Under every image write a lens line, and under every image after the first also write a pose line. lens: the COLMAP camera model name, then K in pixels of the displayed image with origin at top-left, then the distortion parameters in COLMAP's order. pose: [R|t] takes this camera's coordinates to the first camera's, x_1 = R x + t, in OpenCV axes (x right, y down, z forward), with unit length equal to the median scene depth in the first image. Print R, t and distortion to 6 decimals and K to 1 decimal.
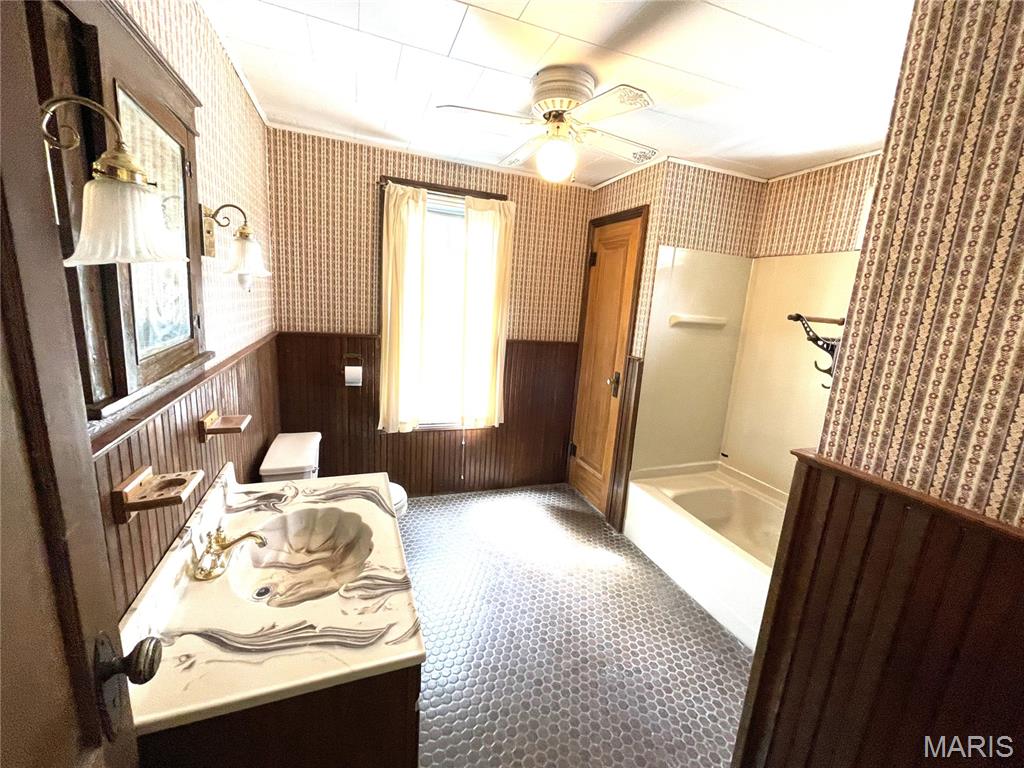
lens RADIAL K [[413.9, 0, 512.5], [0, 413.9, 381.1], [0, 0, 1]] dist [-0.000320, -0.000157]
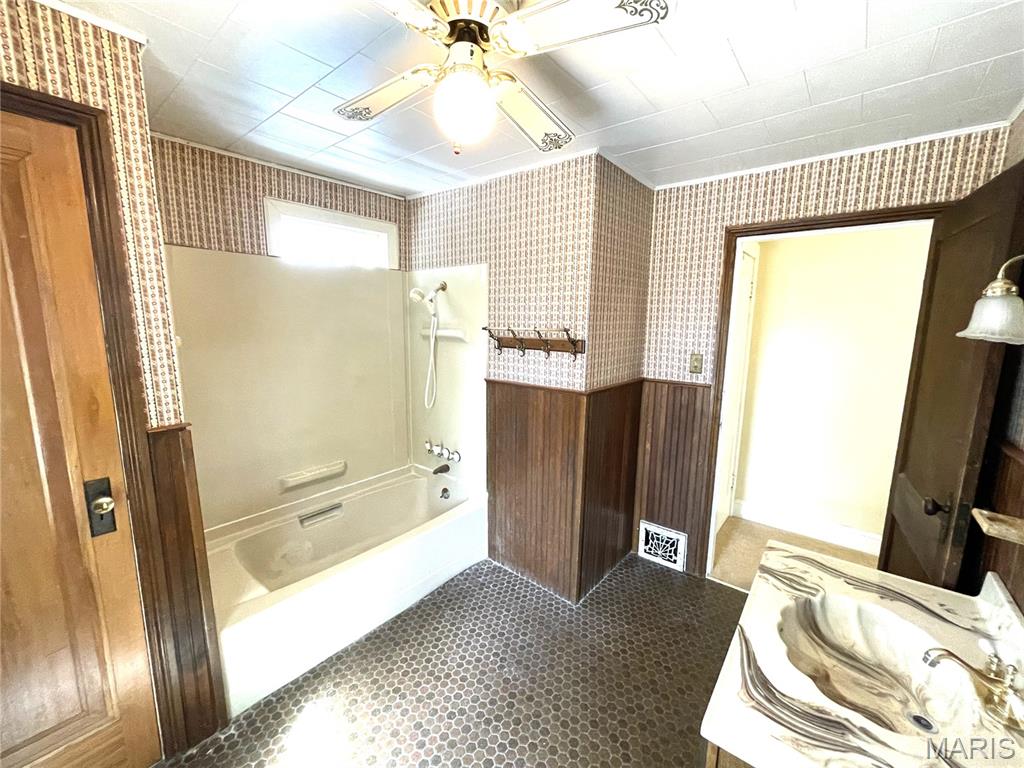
lens RADIAL K [[413.9, 0, 513.6], [0, 413.9, 381.9], [0, 0, 1]] dist [-0.000320, -0.000157]
pose [[-0.496837, -0.202516, 0.843884, -0.597295], [0.124999, 0.945553, 0.300507, -0.372700], [-0.858795, 0.254788, -0.444471, 1.495525]]
